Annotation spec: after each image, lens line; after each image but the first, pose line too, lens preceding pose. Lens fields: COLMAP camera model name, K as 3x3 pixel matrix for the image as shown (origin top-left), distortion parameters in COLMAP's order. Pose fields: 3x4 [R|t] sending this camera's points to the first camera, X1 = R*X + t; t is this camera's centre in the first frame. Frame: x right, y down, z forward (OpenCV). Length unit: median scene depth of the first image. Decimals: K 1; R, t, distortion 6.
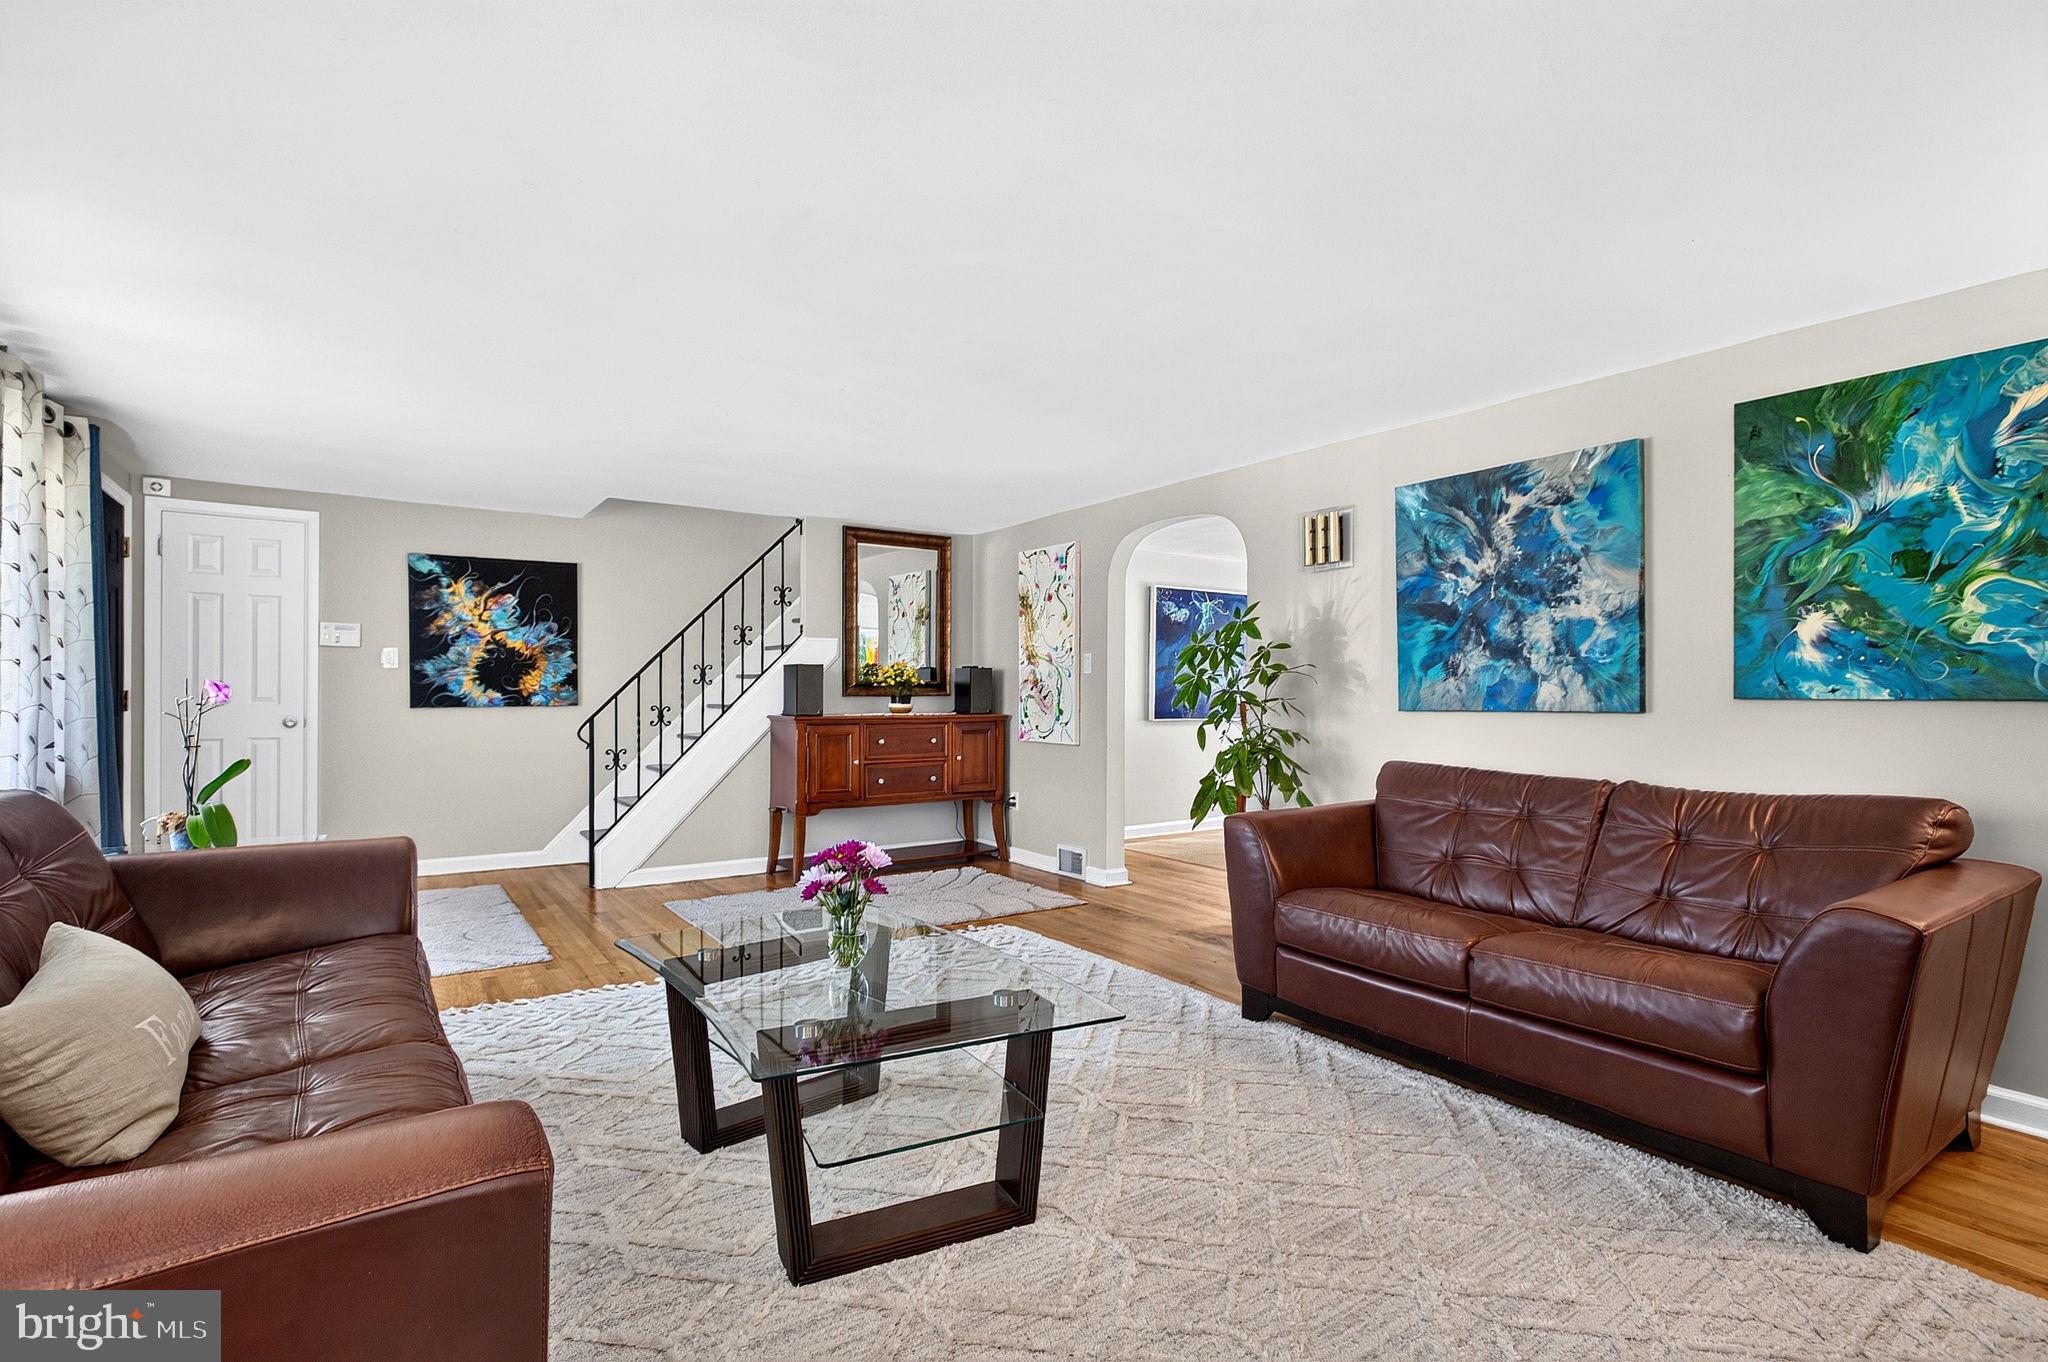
lens RADIAL K [[967.7, 0, 1024.0], [0, 967.7, 681.0], [0, 0, 1]] dist [0.000401, -0.000118]
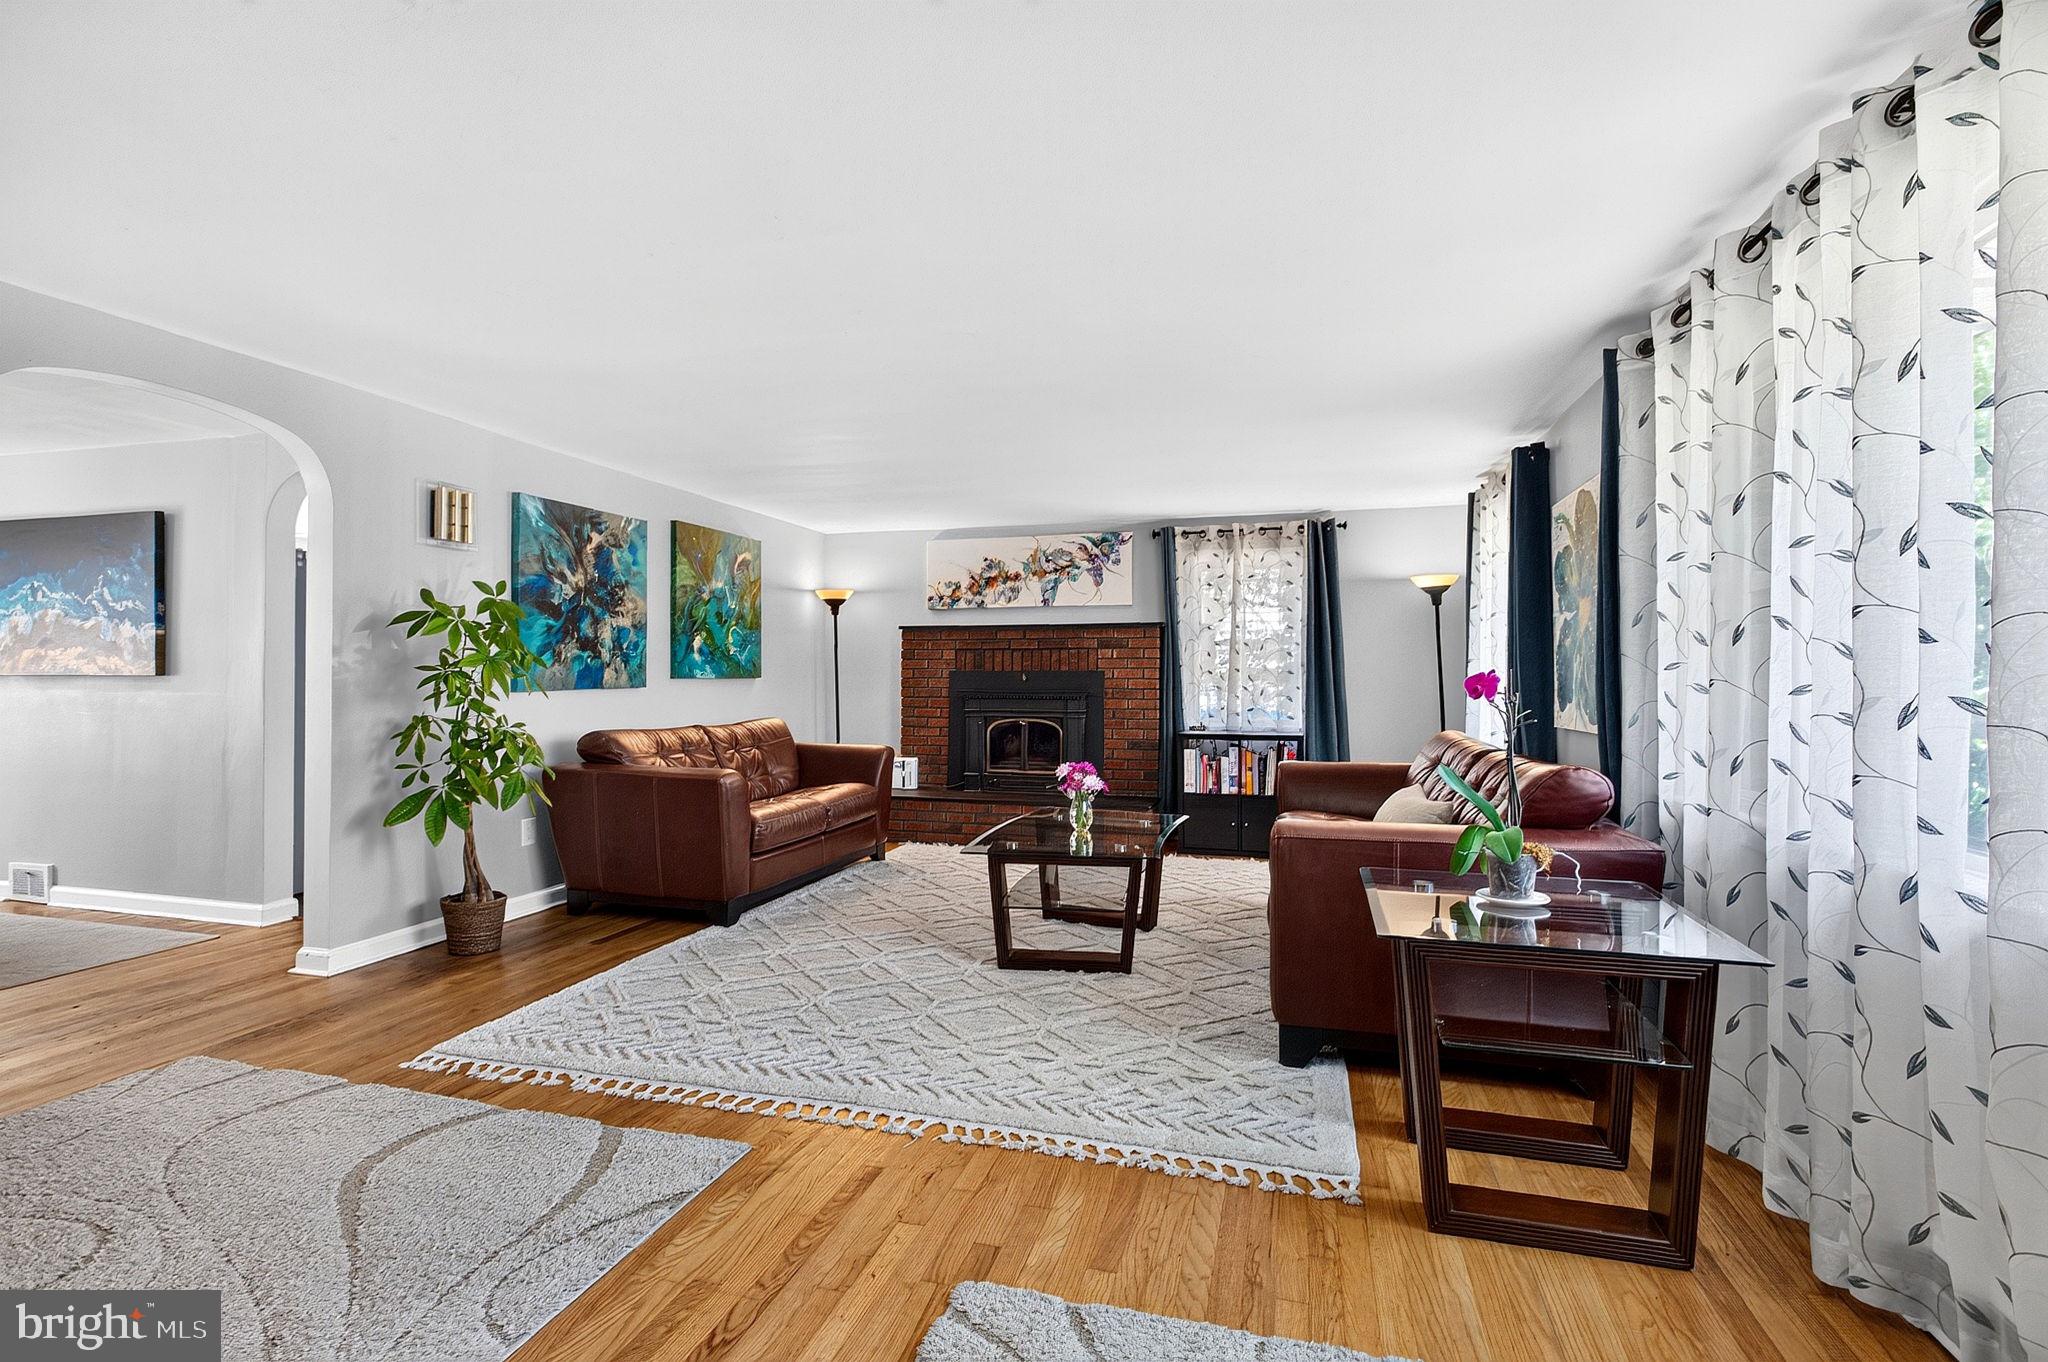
lens RADIAL K [[967.7, 0, 1024.0], [0, 967.7, 681.0], [0, 0, 1]] dist [0.000401, -0.000118]
pose [[-0.644203, -0.003275, 0.764848, -0.952231], [-0.005143, 0.999987, -0.000050, 0.017016], [-0.764837, -0.003966, -0.644211, 1.429428]]
